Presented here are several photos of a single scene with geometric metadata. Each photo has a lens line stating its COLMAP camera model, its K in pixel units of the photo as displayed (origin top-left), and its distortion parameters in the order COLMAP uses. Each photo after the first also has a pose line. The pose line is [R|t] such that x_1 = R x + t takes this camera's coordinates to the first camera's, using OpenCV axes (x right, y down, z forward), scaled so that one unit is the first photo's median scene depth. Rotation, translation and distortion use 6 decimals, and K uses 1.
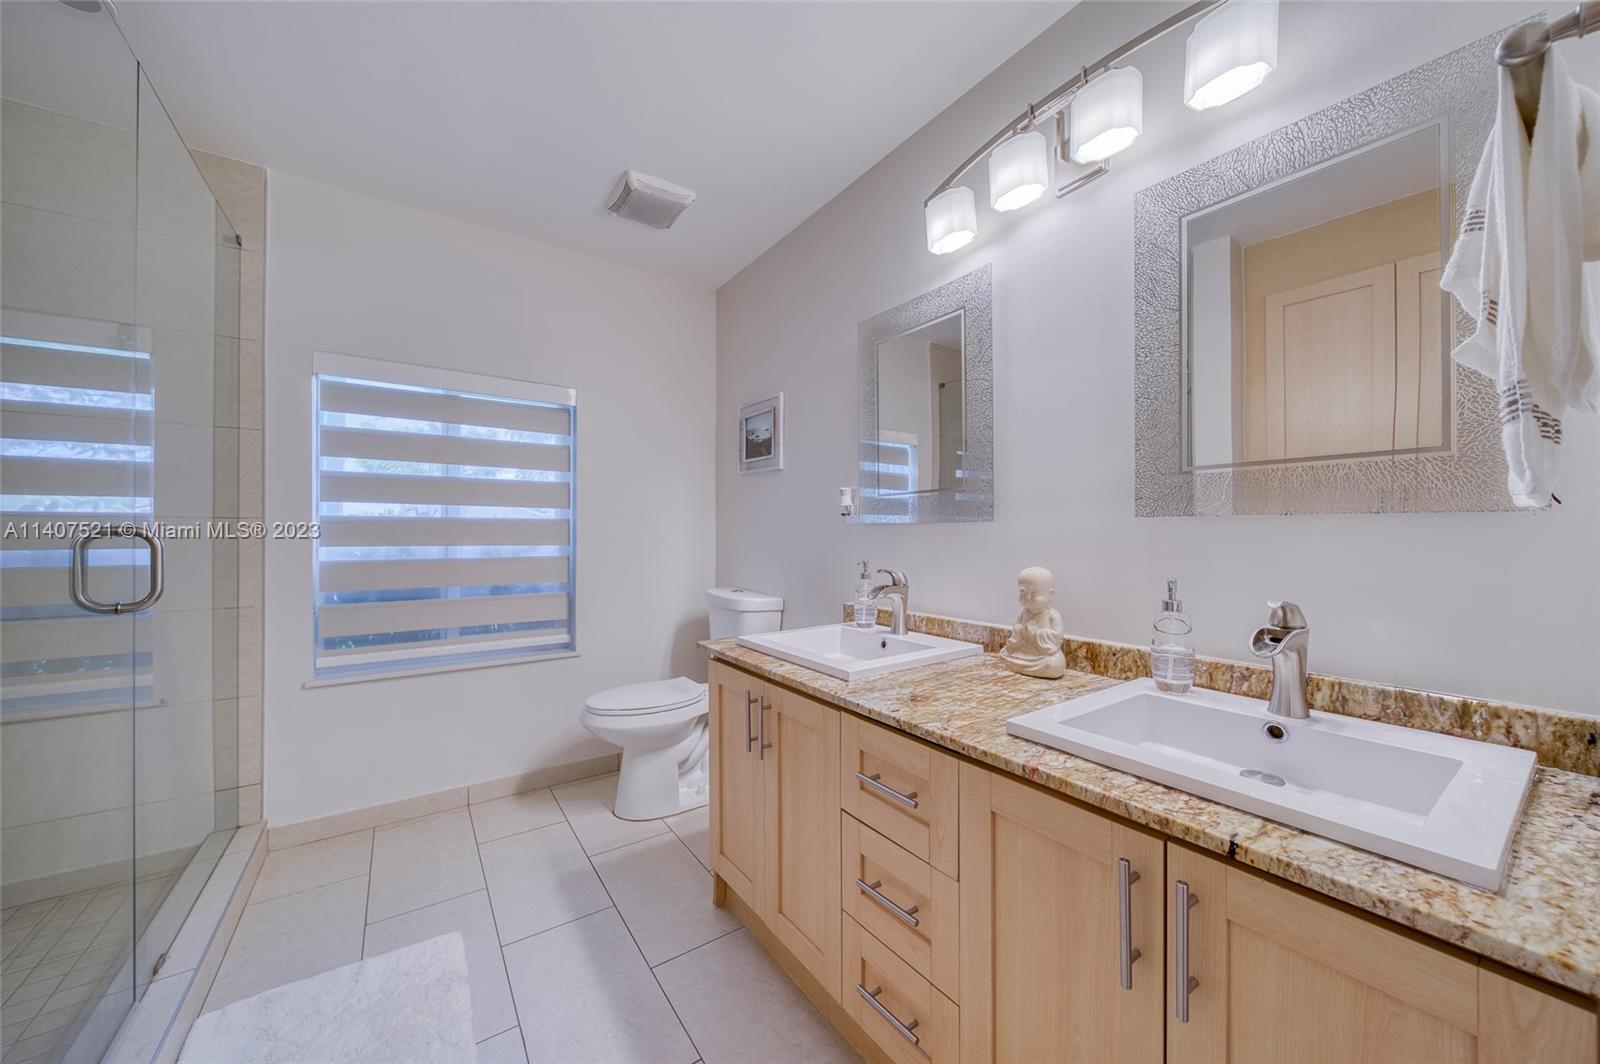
lens RADIAL K [[574.4, 0, 813.7], [0, 574.4, 529.6], [0, 0, 1]] dist [0.002504, -0.001974]
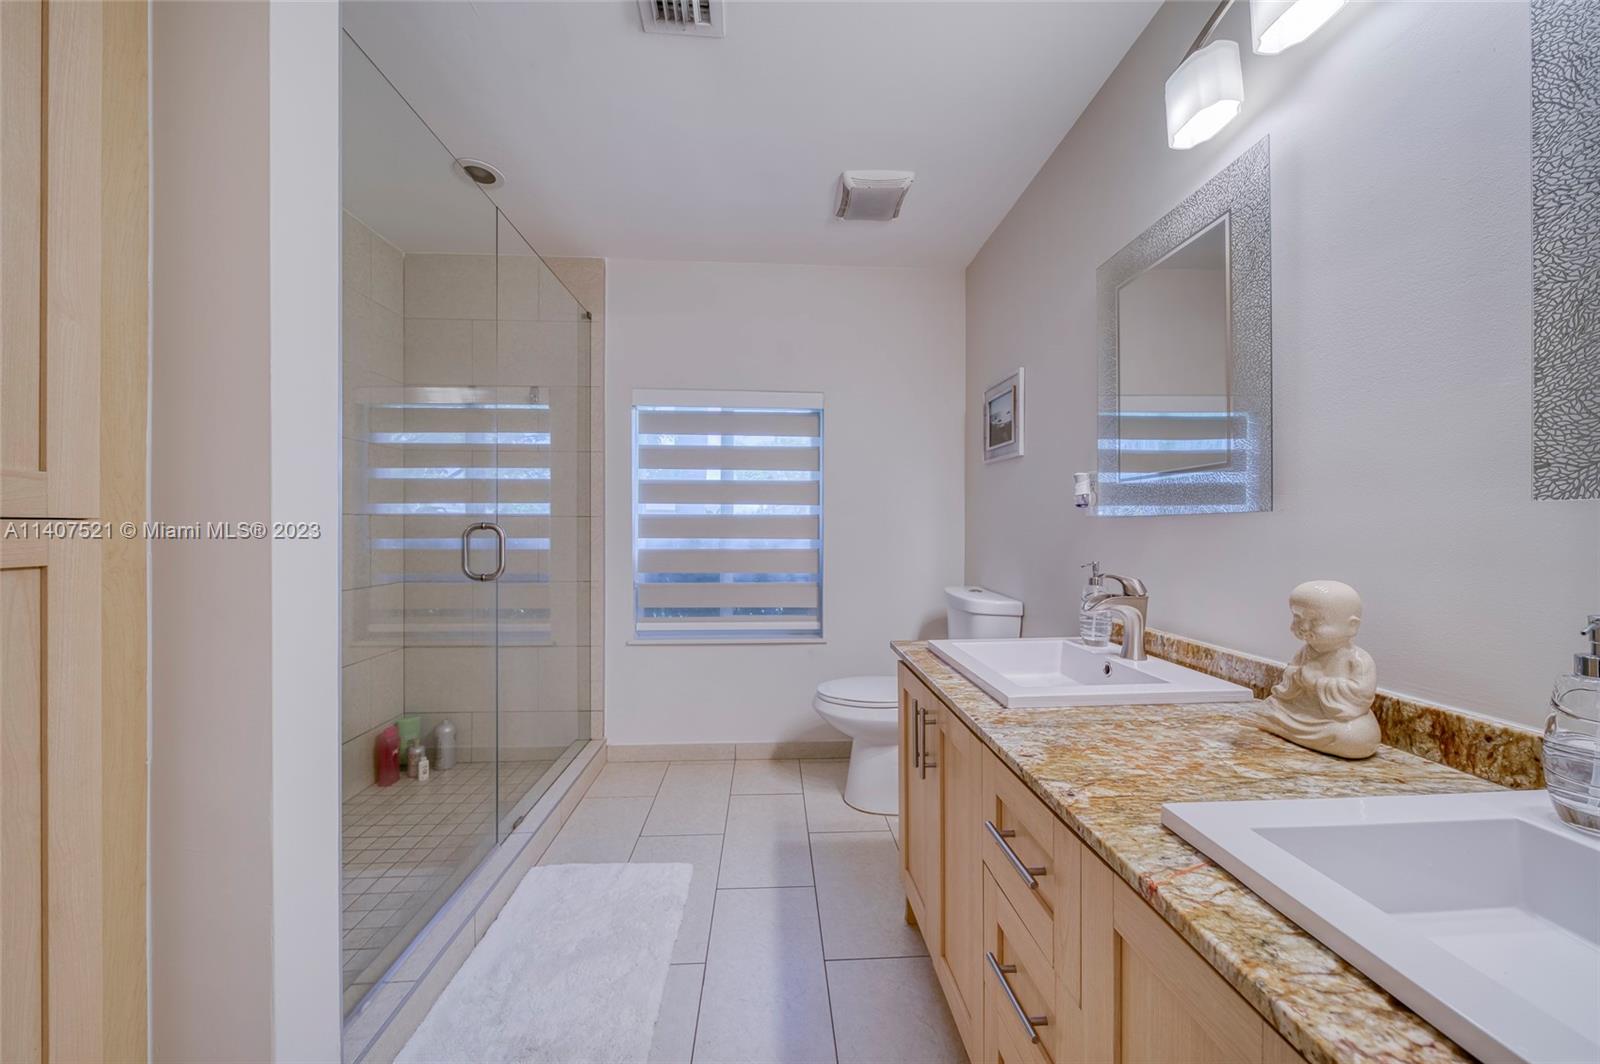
lens RADIAL K [[574.4, 0, 799.6], [0, 574.4, 527.7], [0, 0, 1]] dist [0.002504, -0.001974]
pose [[0.846453, 0.000720, -0.532463, 0.164940], [0.002119, 0.999987, 0.004720, 0.000885], [0.532459, -0.005124, 0.846440, 0.098476]]
